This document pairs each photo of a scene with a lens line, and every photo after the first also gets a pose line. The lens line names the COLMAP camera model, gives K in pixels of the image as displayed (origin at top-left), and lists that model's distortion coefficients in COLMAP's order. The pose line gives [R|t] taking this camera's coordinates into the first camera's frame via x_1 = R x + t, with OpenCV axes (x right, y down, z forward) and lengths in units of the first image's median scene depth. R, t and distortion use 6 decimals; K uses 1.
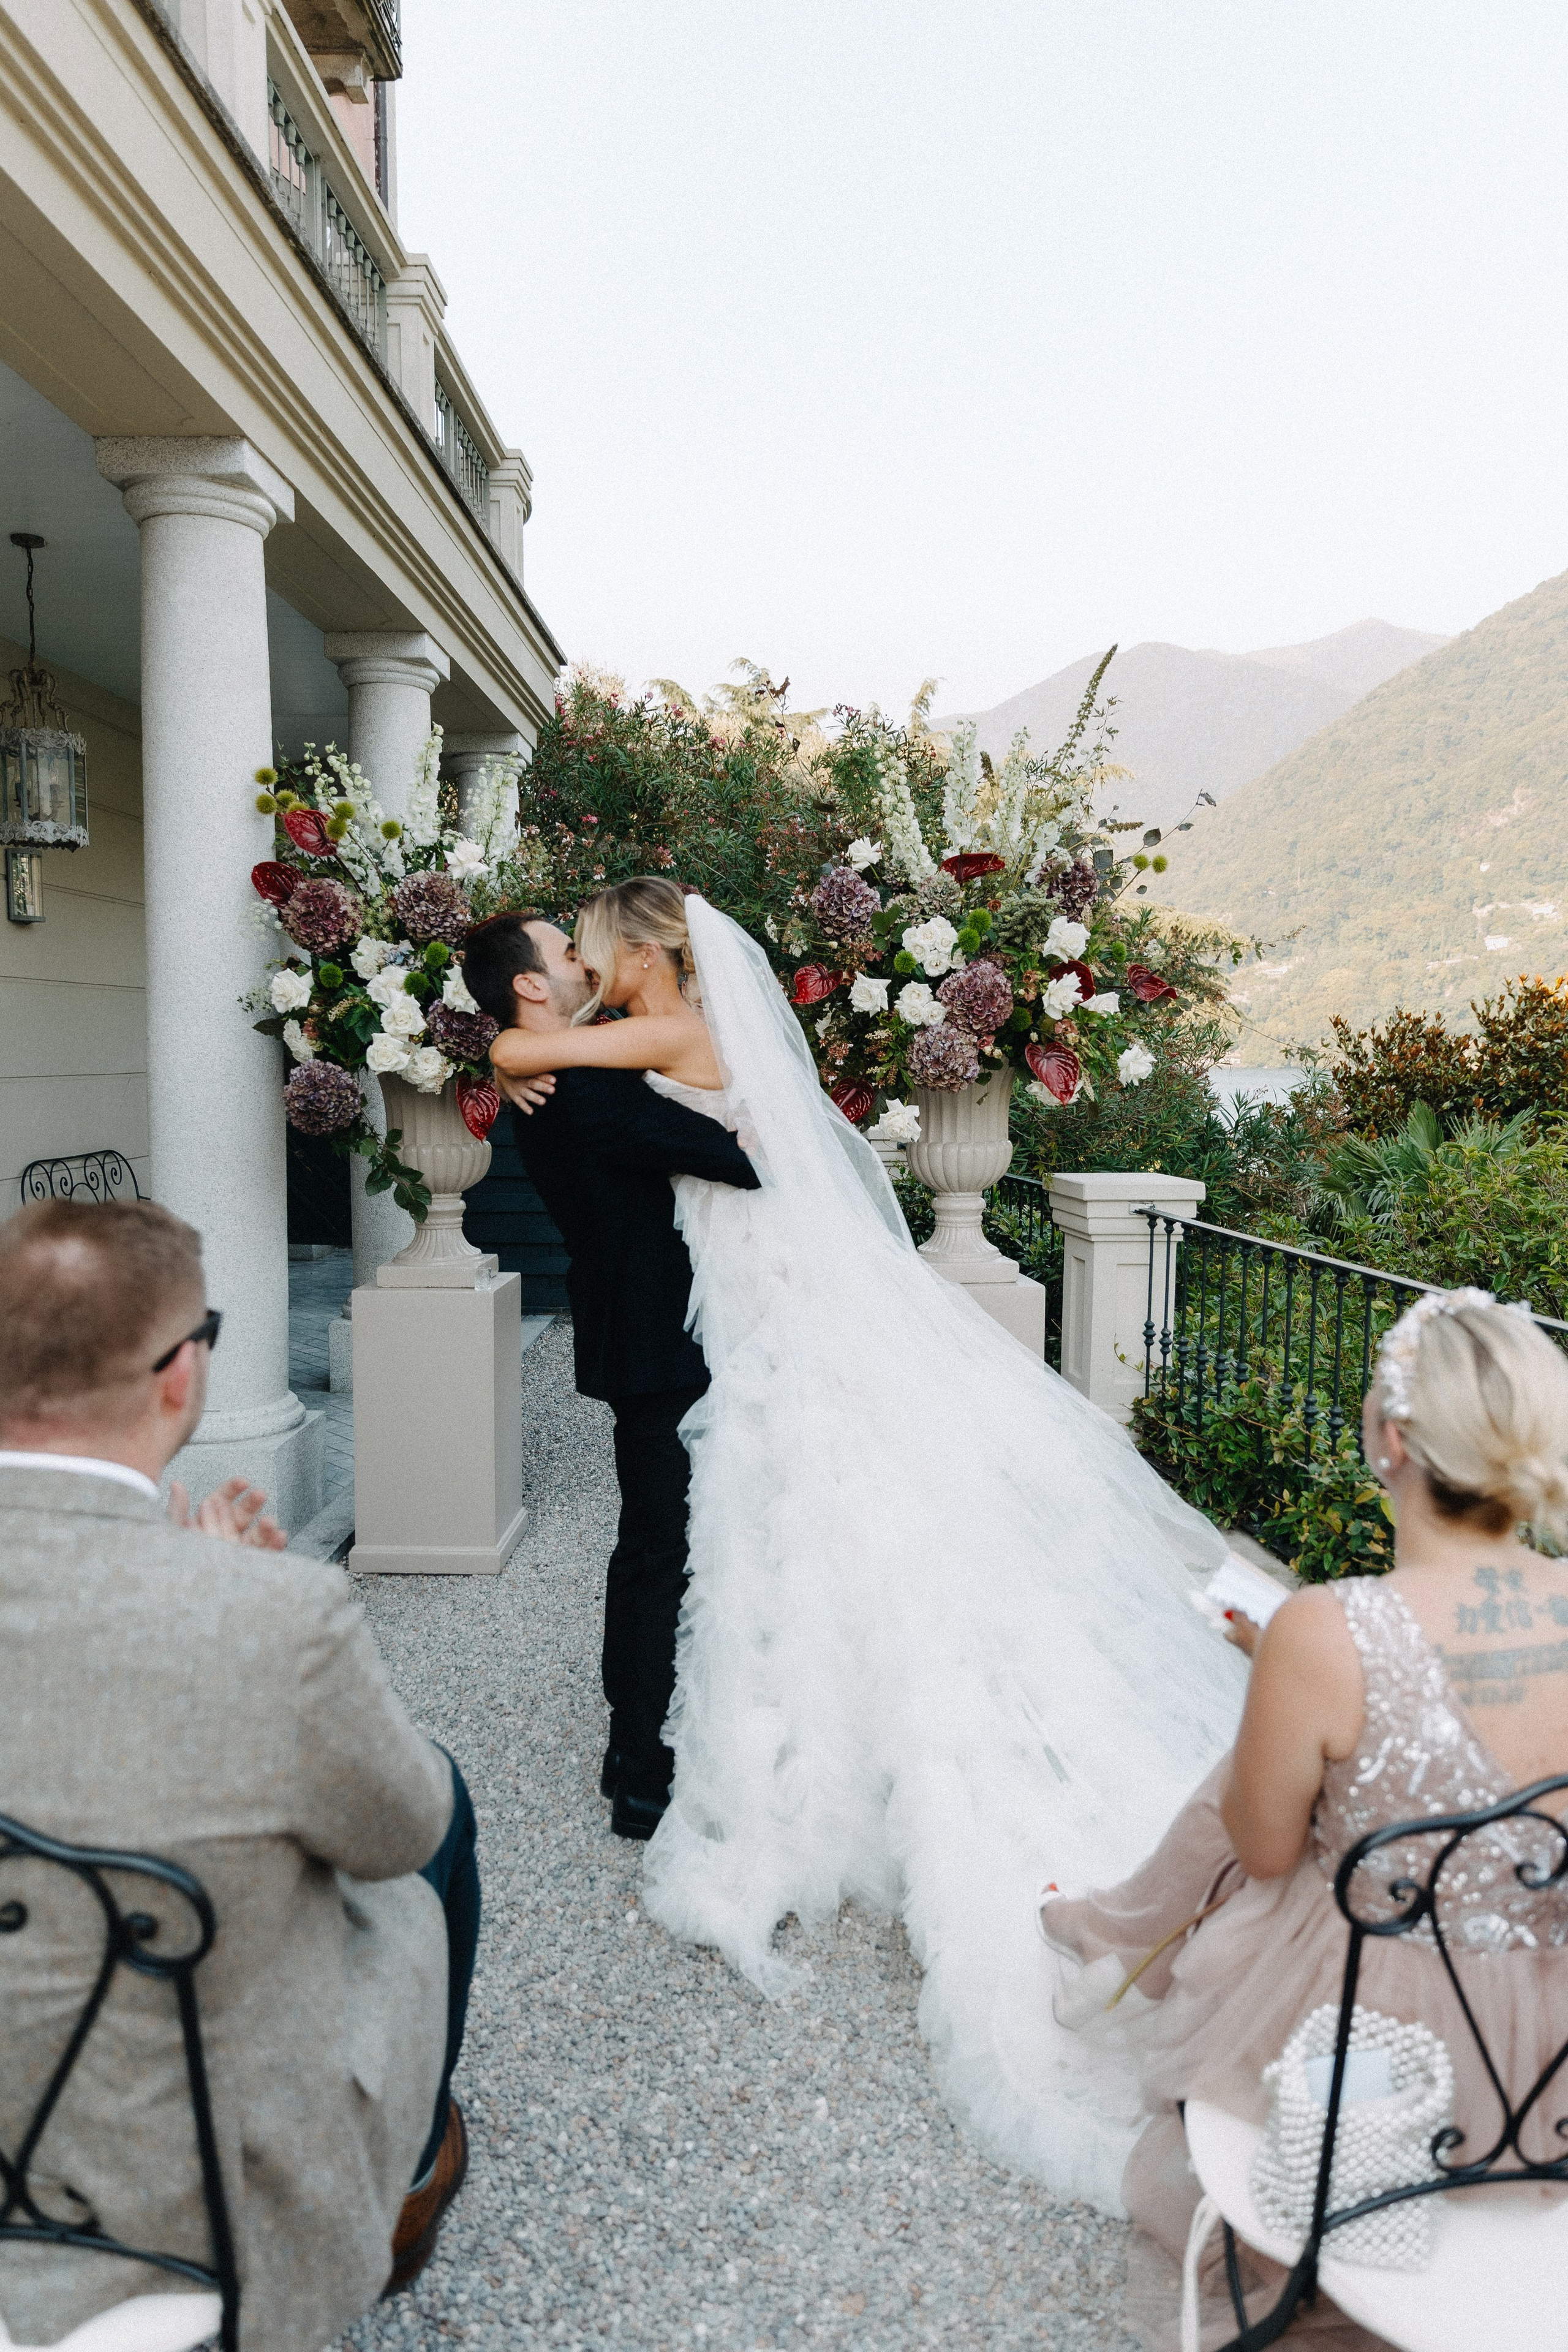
lens RADIAL K [[1606.6, 0, 774.3], [0, 1606.6, 1212.2], [0, 0, 1]] dist [0.003831, 0.001321]
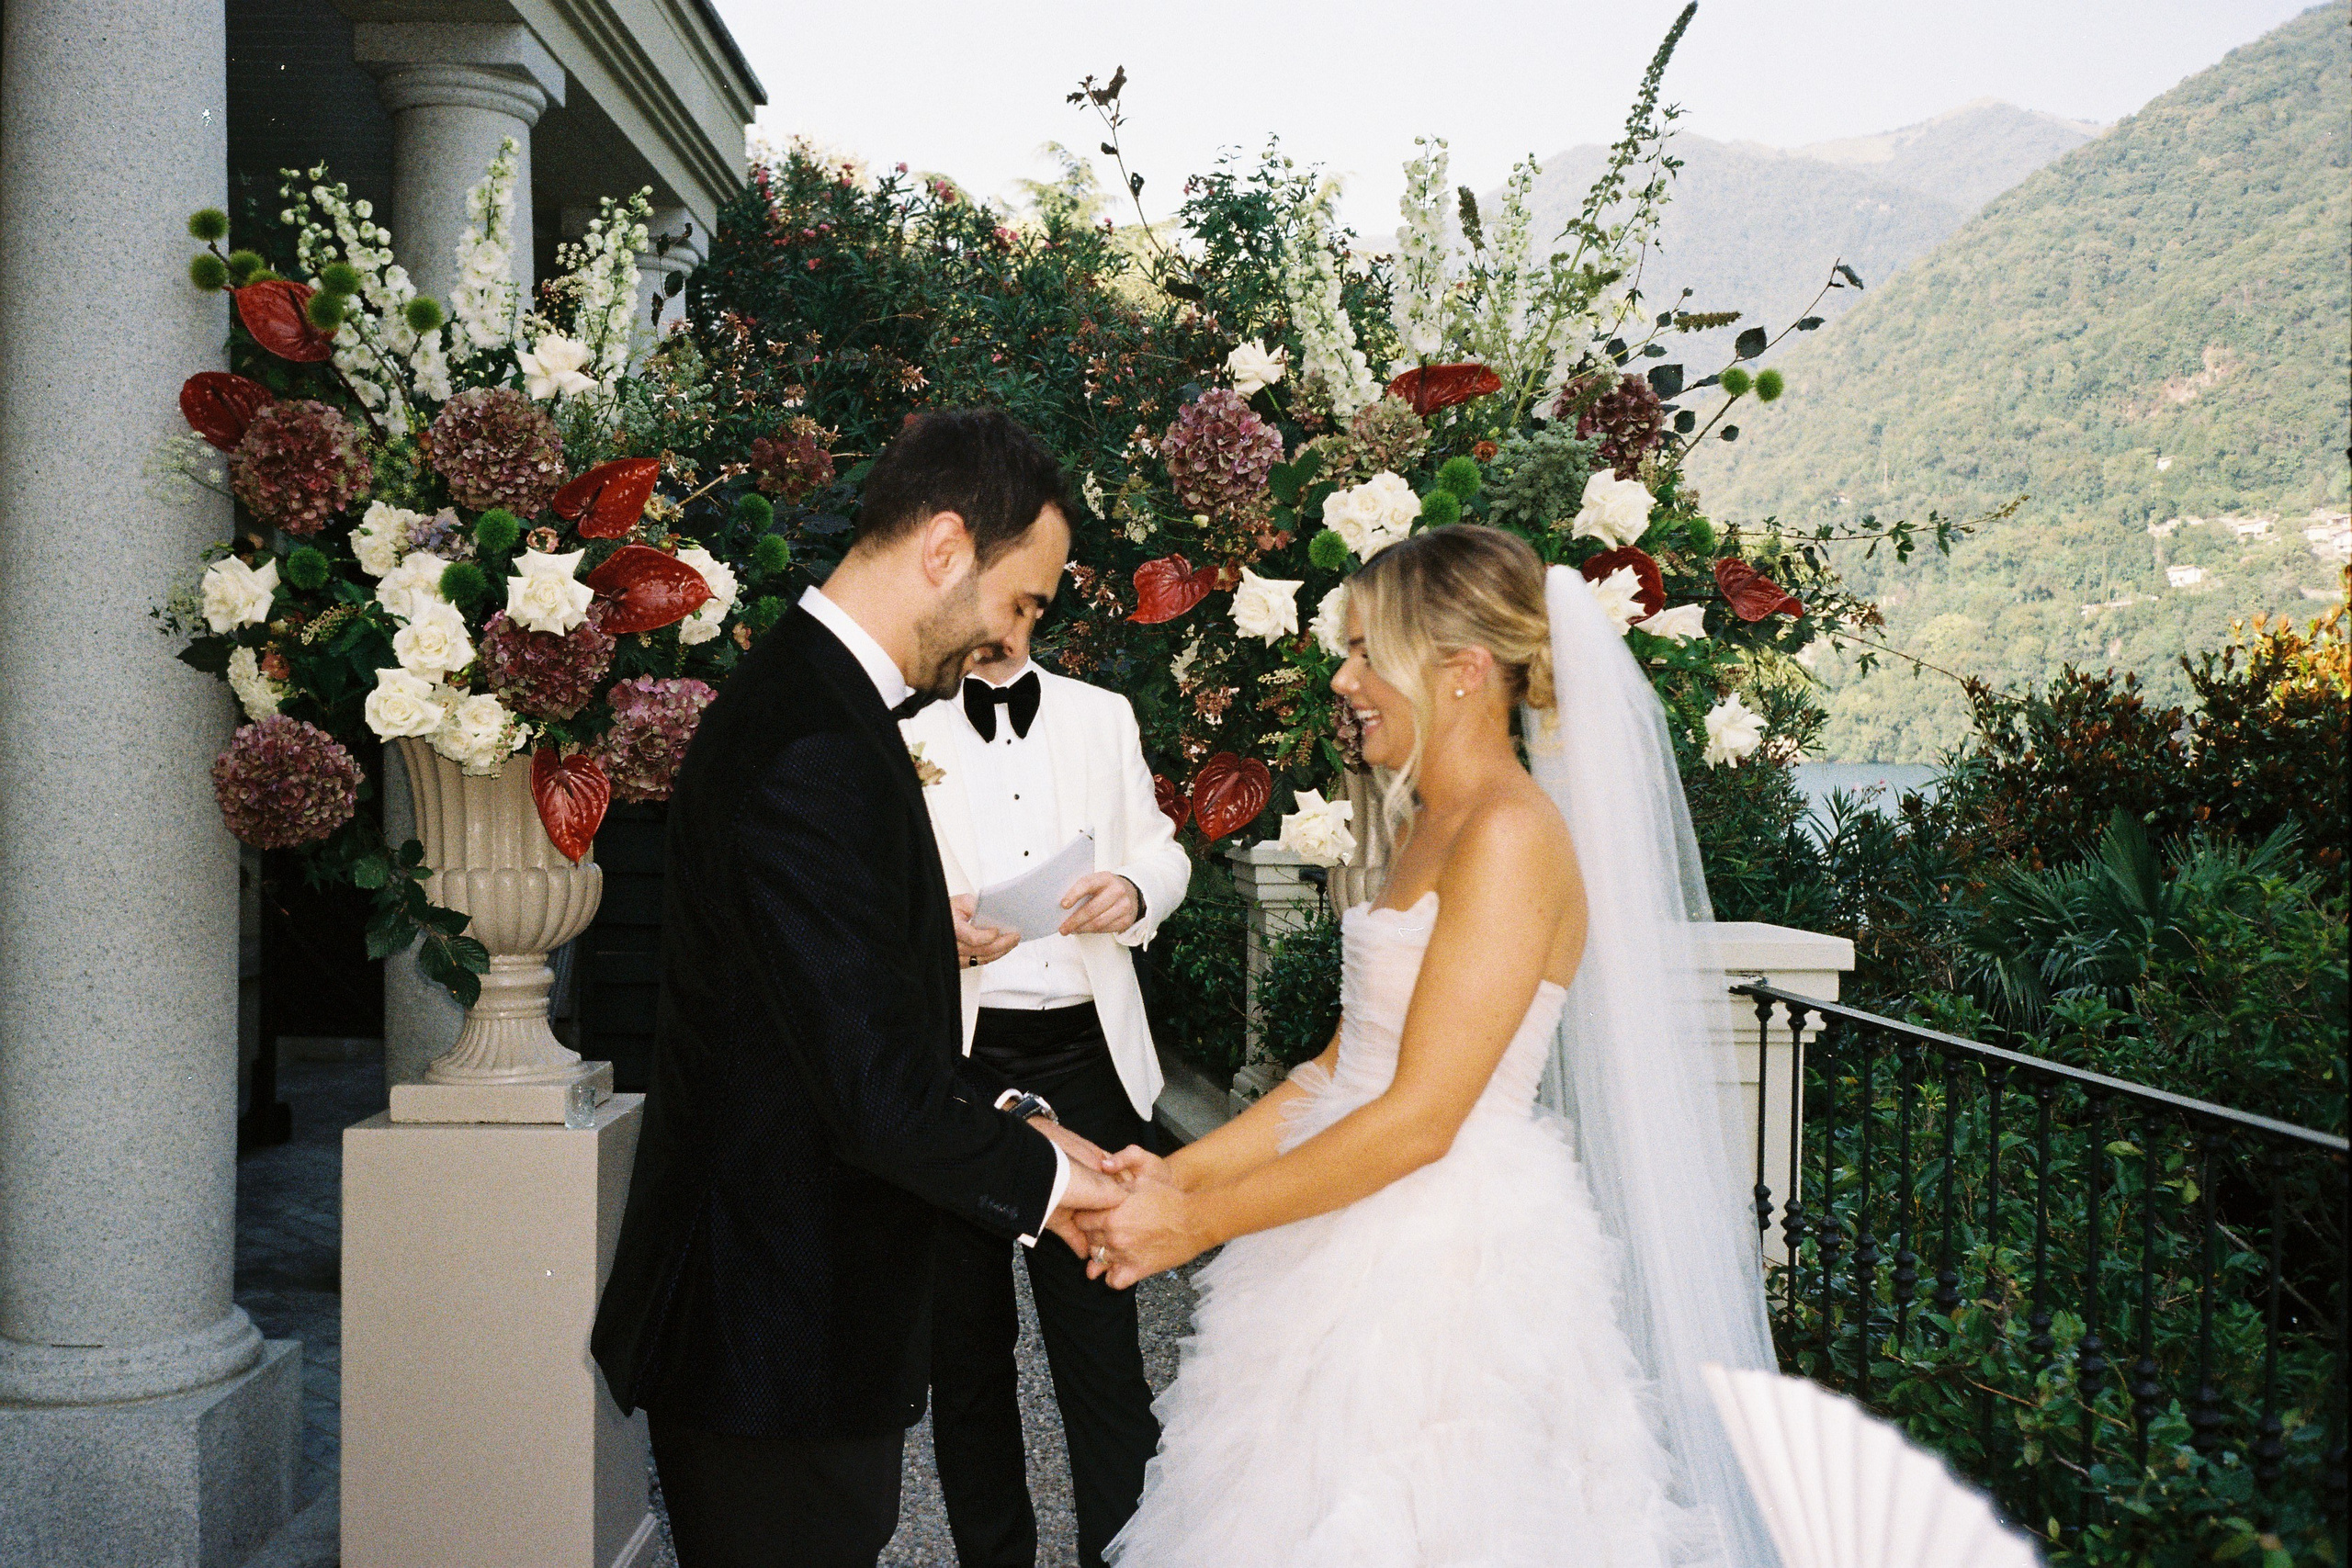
lens RADIAL K [[2412.7, 0, 1117.9], [0, 2412.7, 834.6], [0, 0, 1]] dist [0.118620, -0.316493]
pose [[0.999960, 0.003001, 0.008377, 0.000032], [-0.002499, 0.998238, -0.059278, -0.003957], [-0.008540, 0.059255, 0.998206, 0.142365]]
